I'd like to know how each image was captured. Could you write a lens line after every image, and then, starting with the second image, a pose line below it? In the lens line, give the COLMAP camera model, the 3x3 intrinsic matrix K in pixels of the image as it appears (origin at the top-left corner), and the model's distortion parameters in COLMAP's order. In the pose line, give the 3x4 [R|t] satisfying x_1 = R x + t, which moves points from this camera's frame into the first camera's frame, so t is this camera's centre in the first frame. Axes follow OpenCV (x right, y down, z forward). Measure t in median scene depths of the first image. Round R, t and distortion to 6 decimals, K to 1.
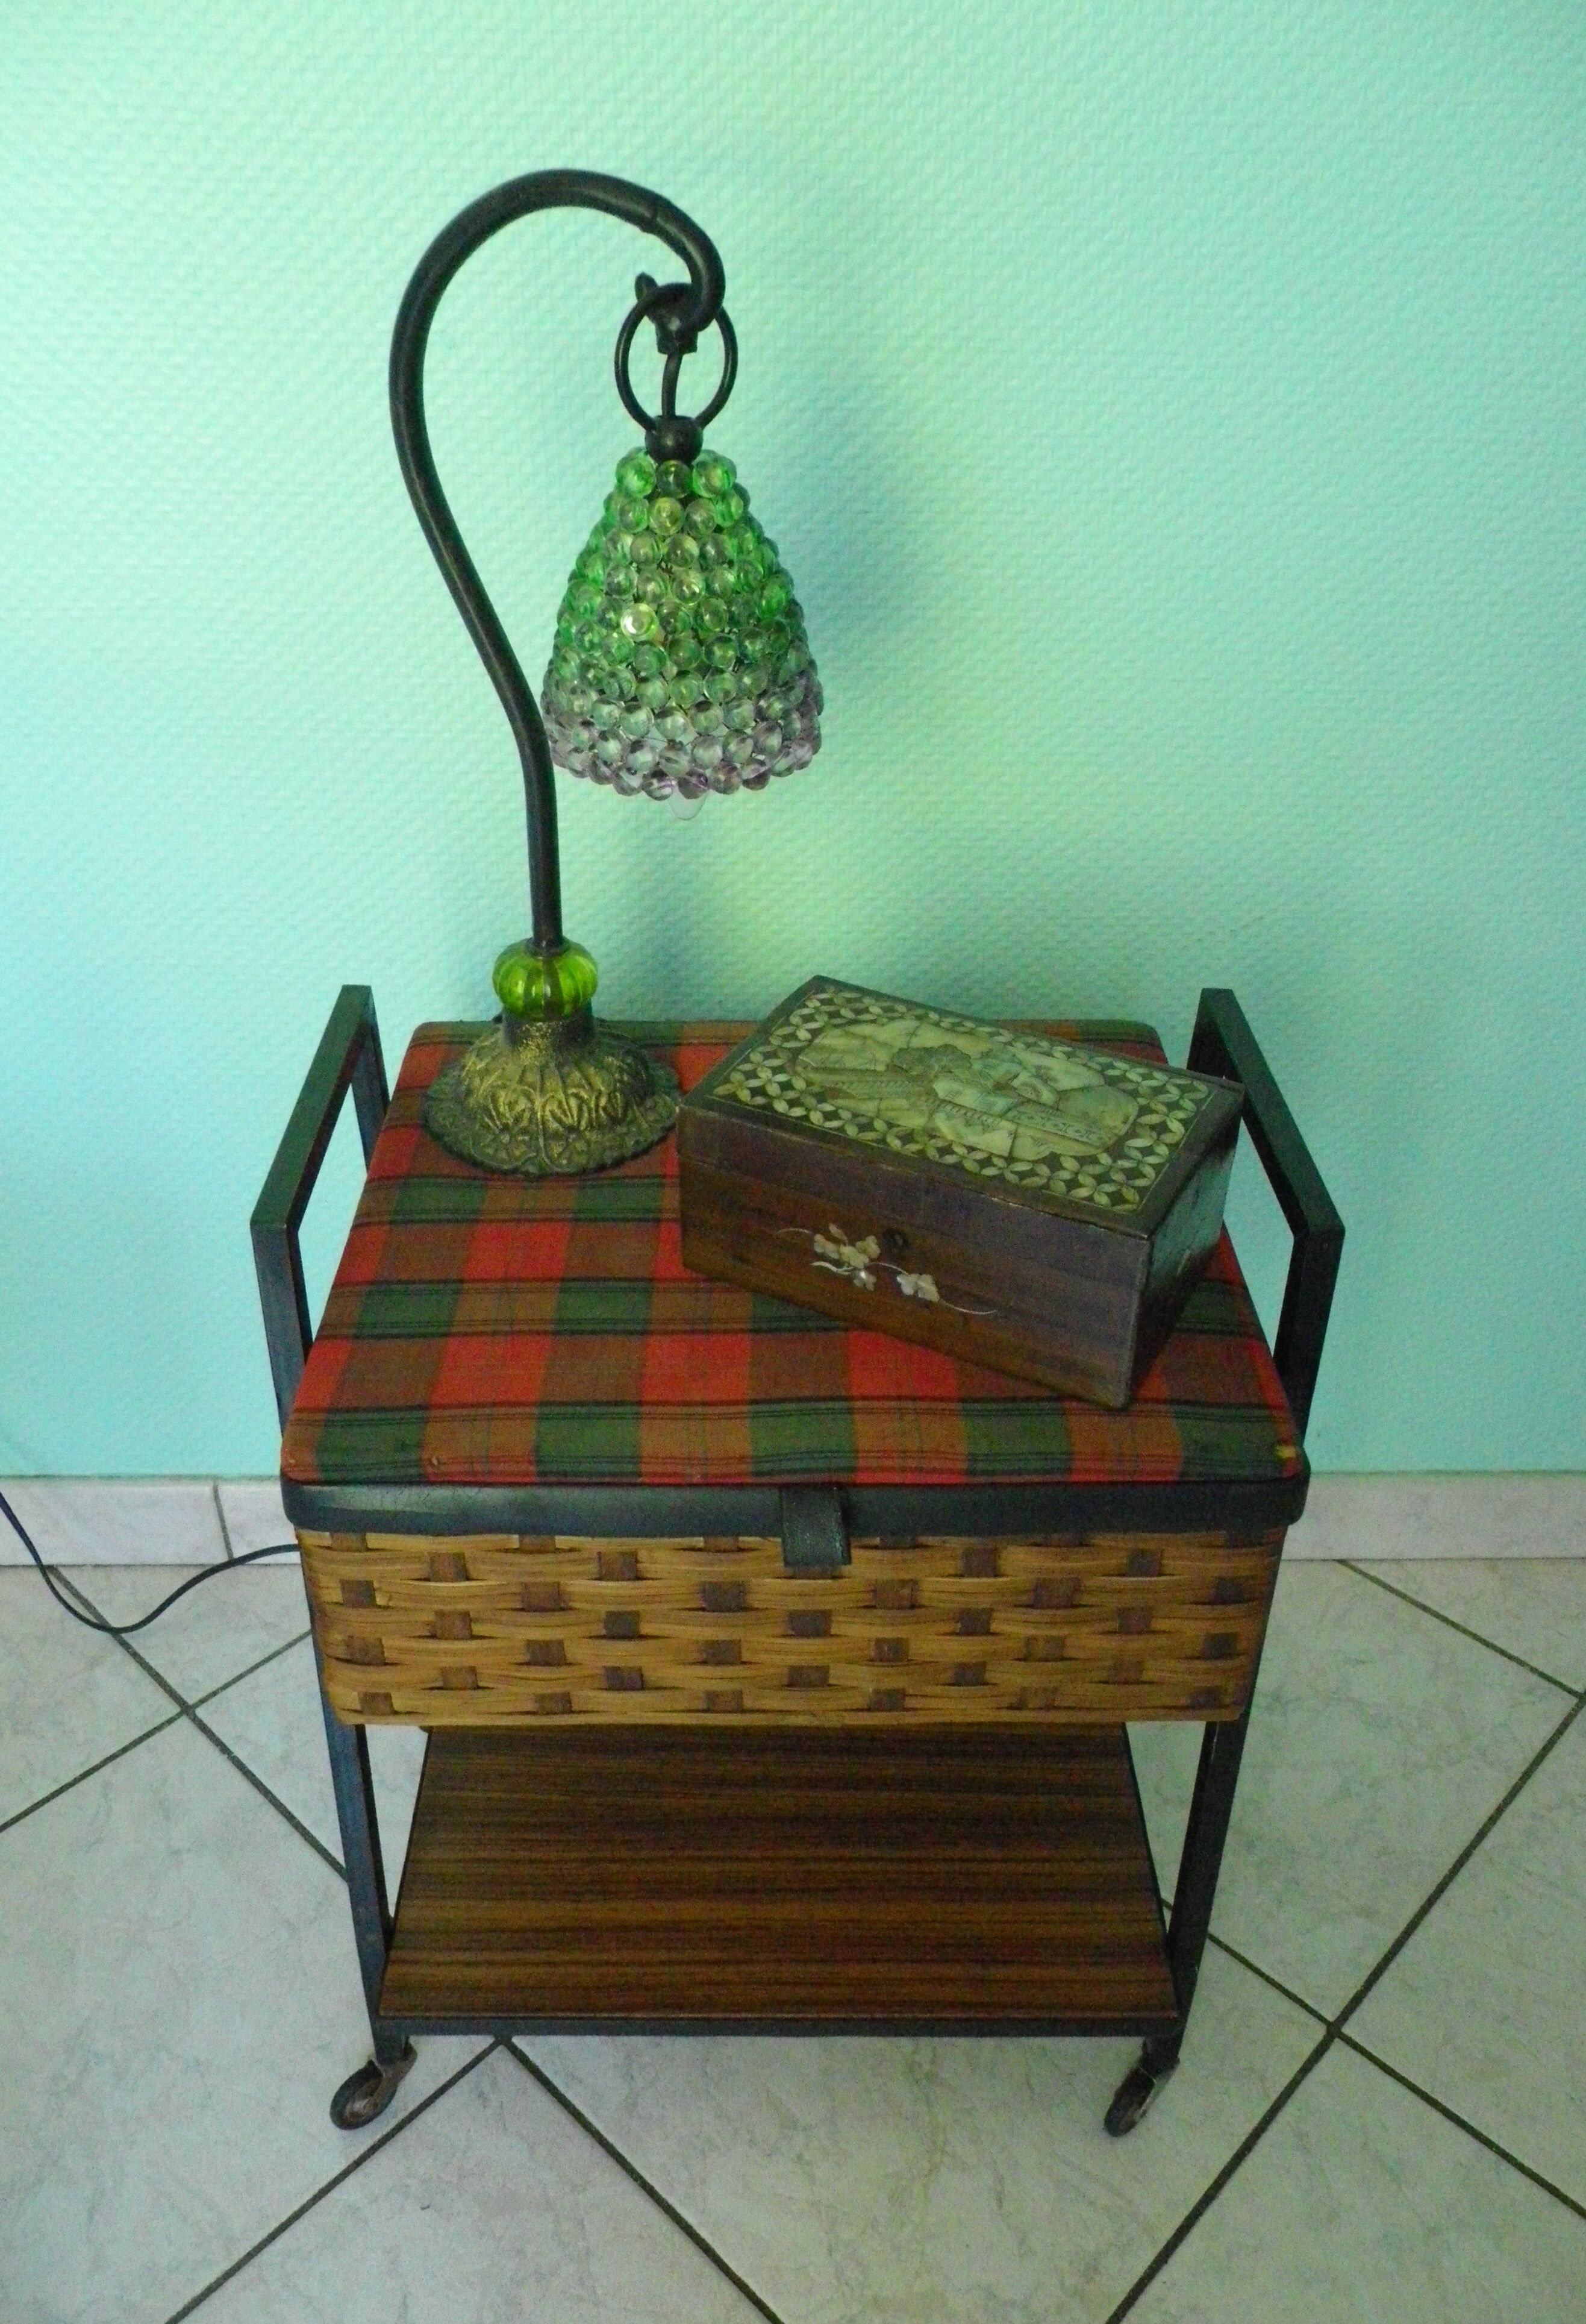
lens RADIAL K [[1822.4, 0, 777.7], [0, 1822.4, 1194.1], [0, 0, 1]] dist [-0.011775, 0.010421]
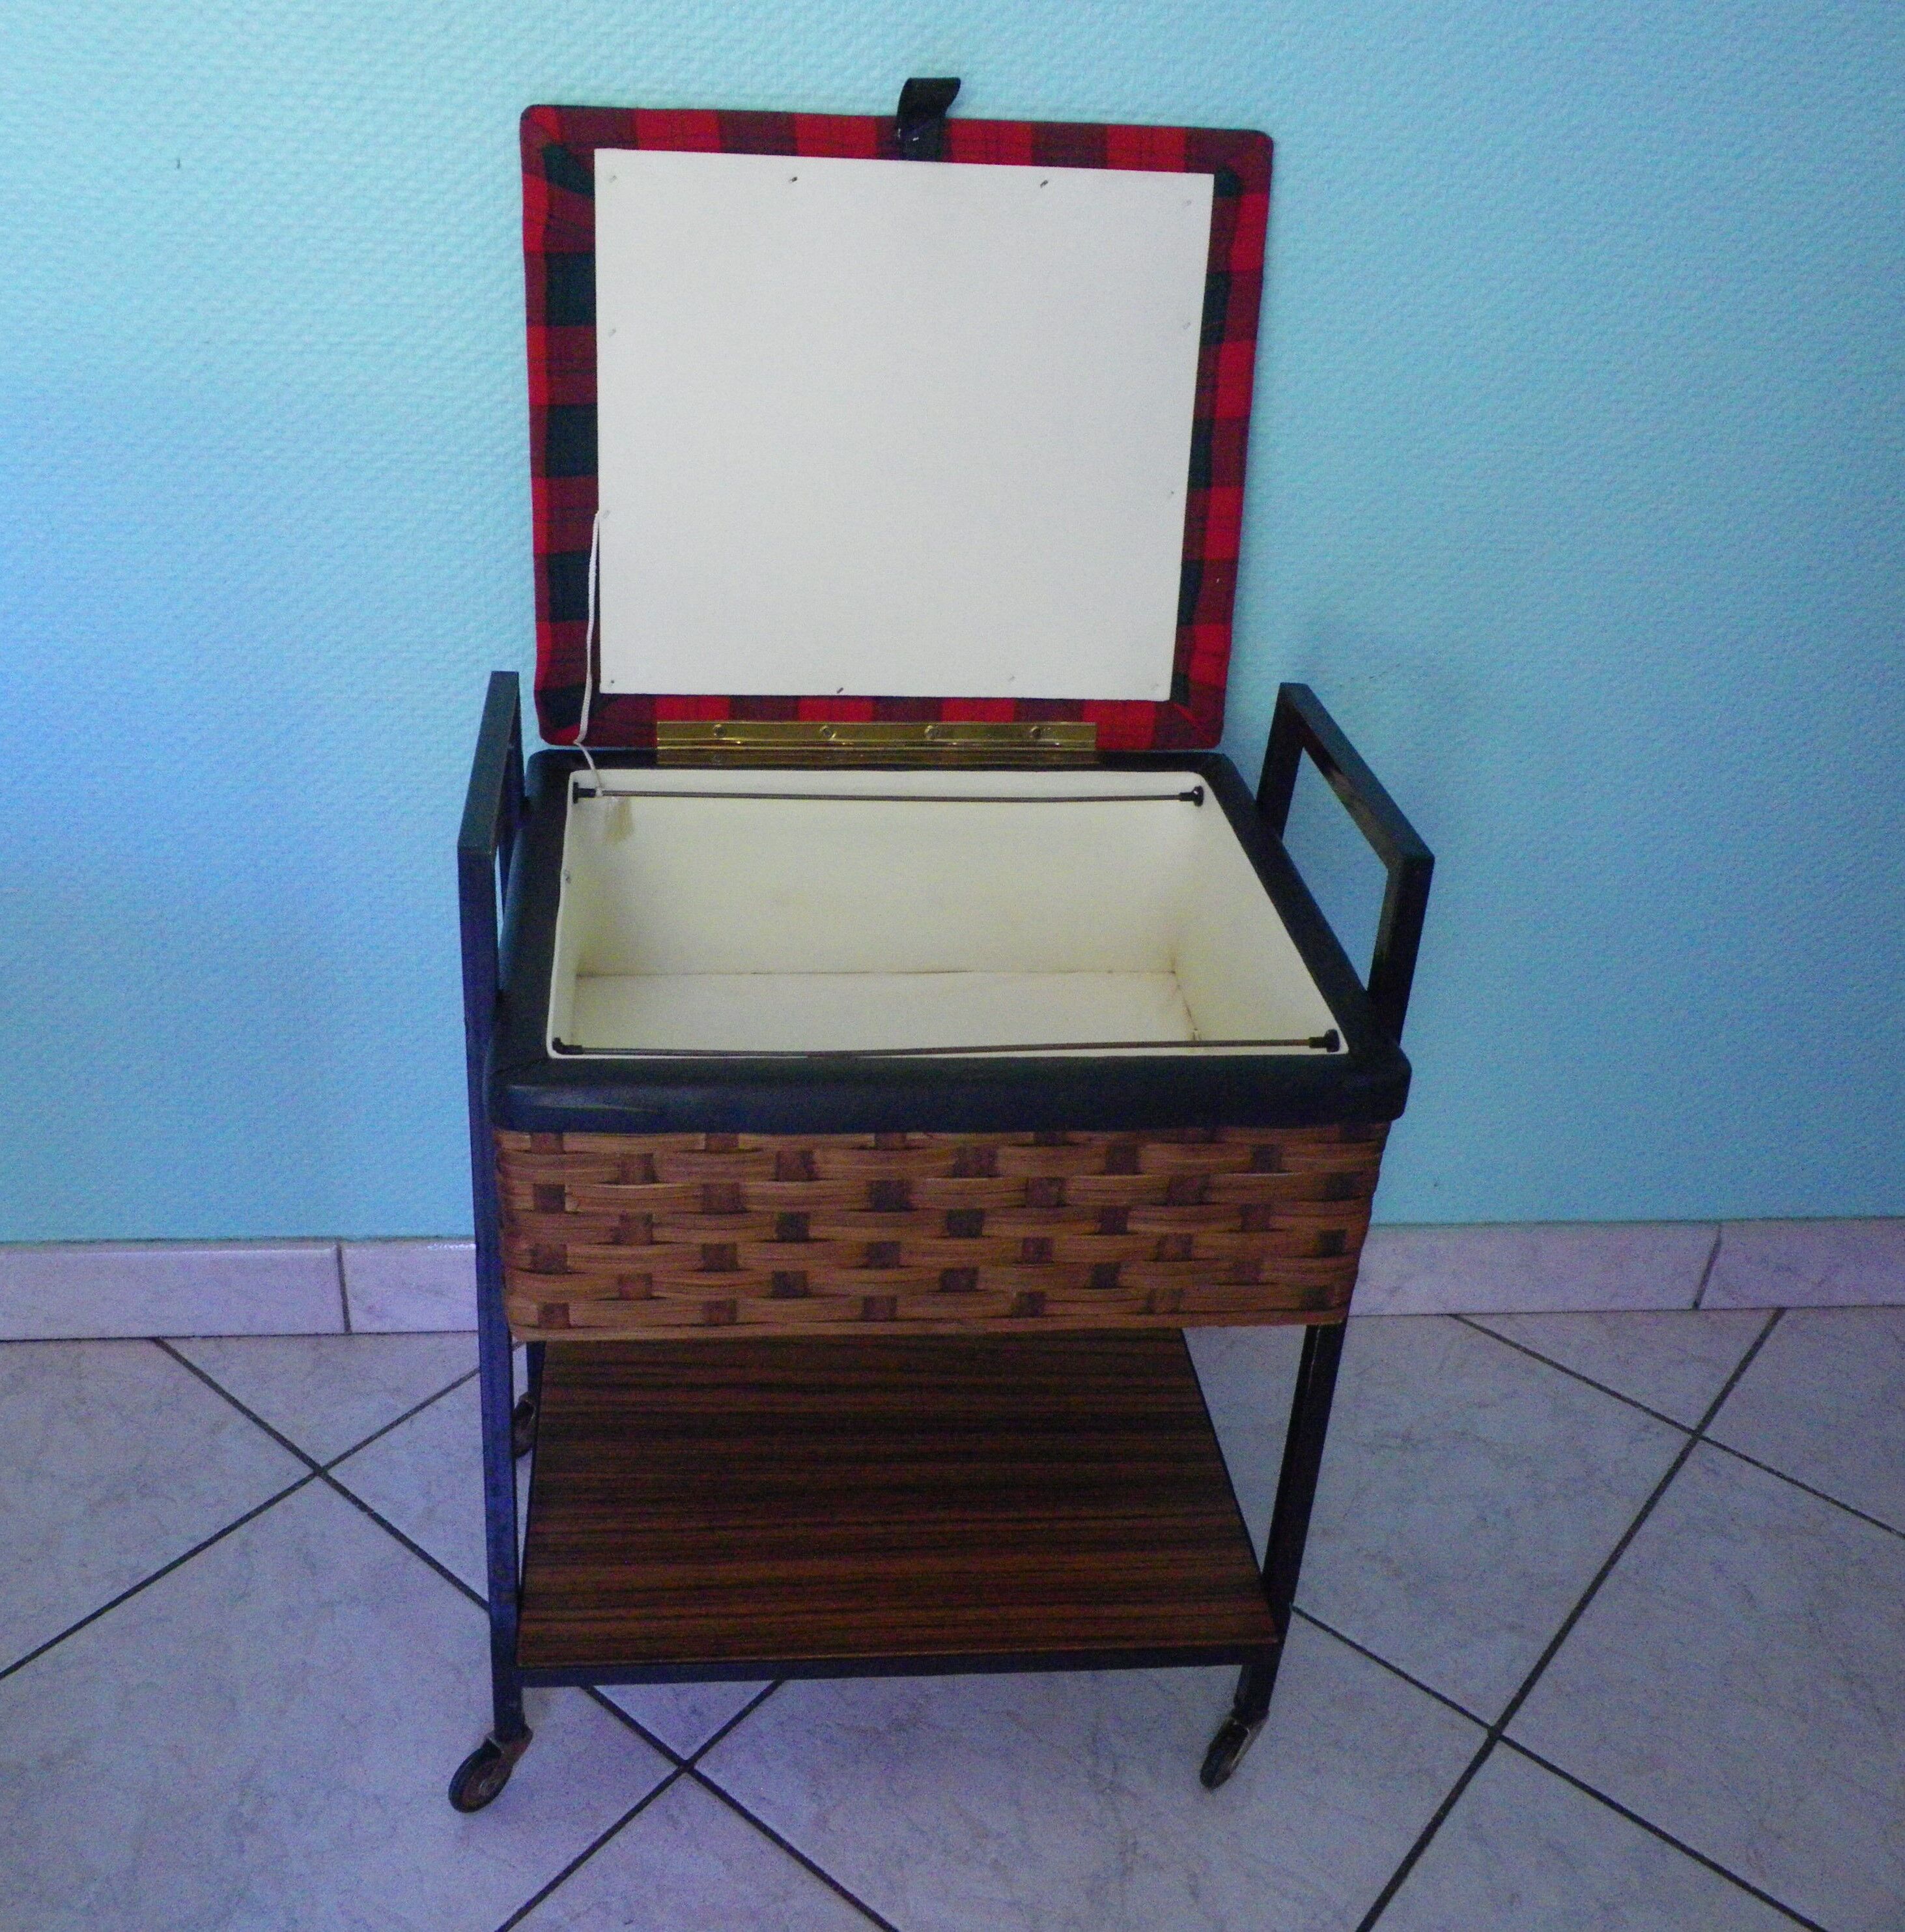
lens RADIAL K [[1962.8, 0, 872.4], [0, 1962.8, 958.6], [0, 0, 1]] dist [-0.005623, 0.000000]
pose [[0.995931, -0.001750, 0.090106, -0.115729], [0.007784, 0.997746, -0.066649, 0.125505], [-0.089786, 0.067079, 0.993700, -0.140764]]
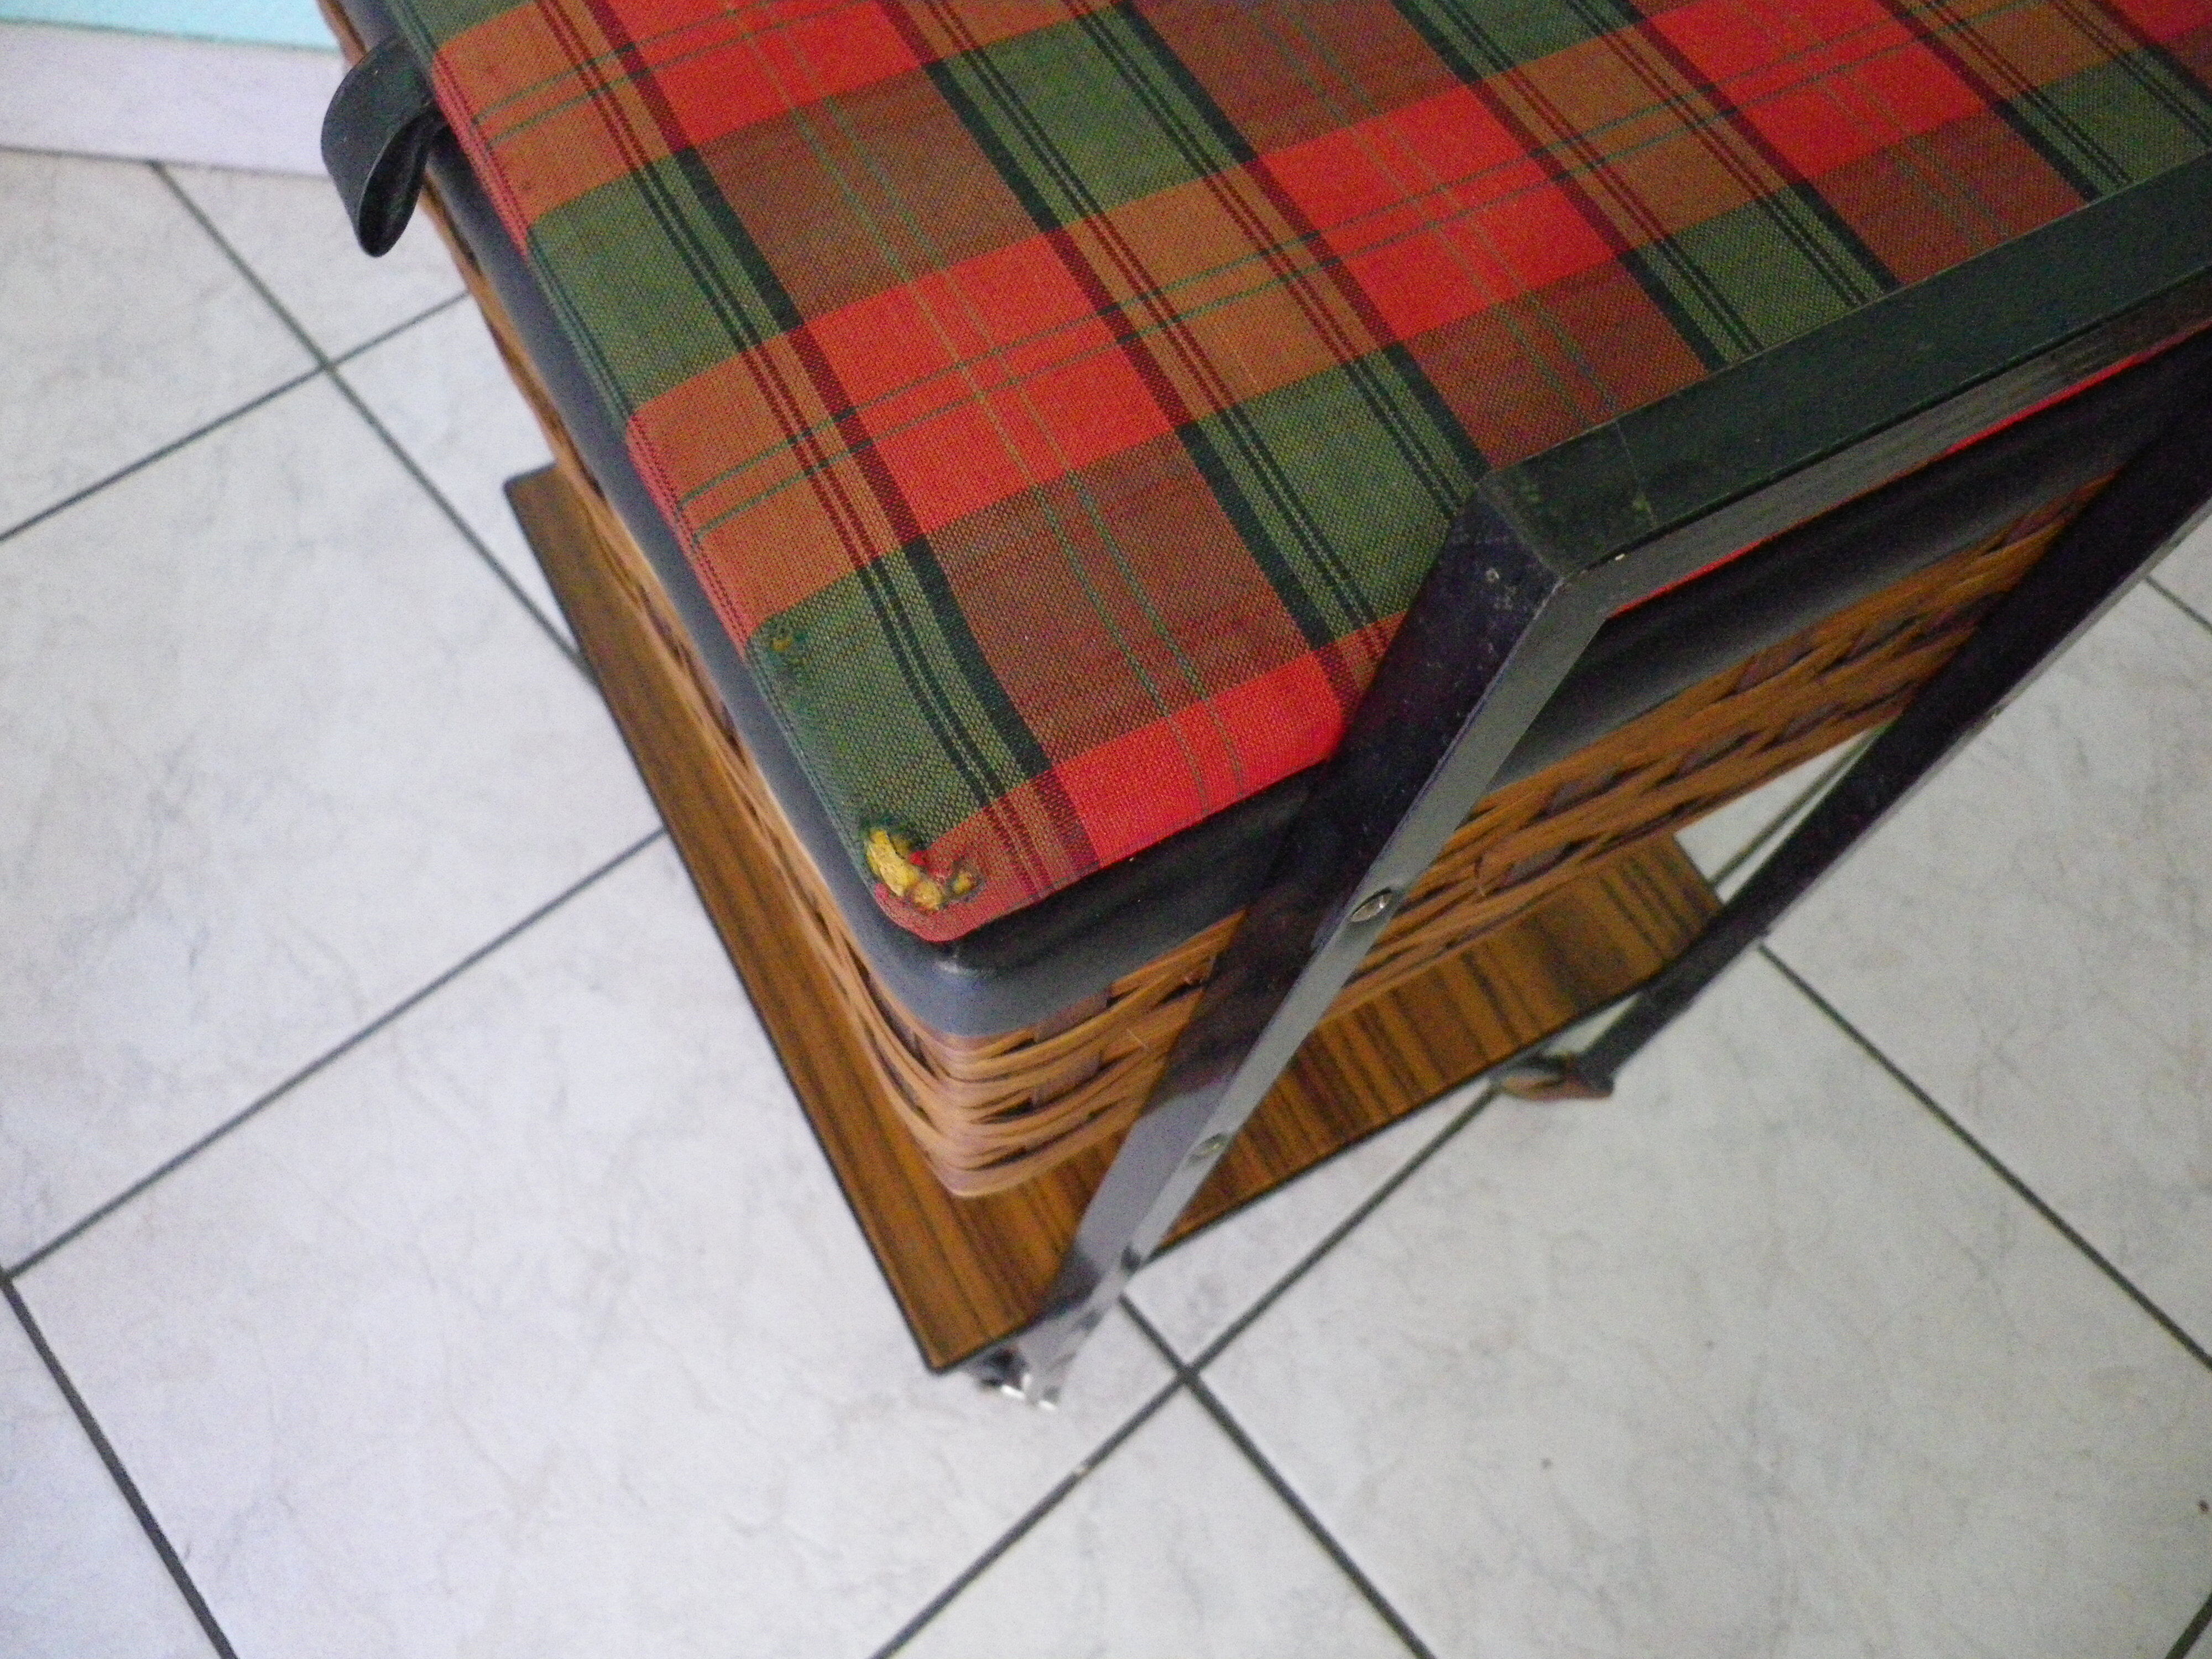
lens RADIAL K [[1671.1, 0, 1106.3], [0, 1671.1, 824.8], [0, 0, 1]] dist [-0.012012, 0.008899]
pose [[0.994988, 0.098720, 0.015894, 0.022721], [-0.093938, 0.868411, 0.486865, 0.099206], [0.034261, -0.485918, 0.873333, 0.388216]]
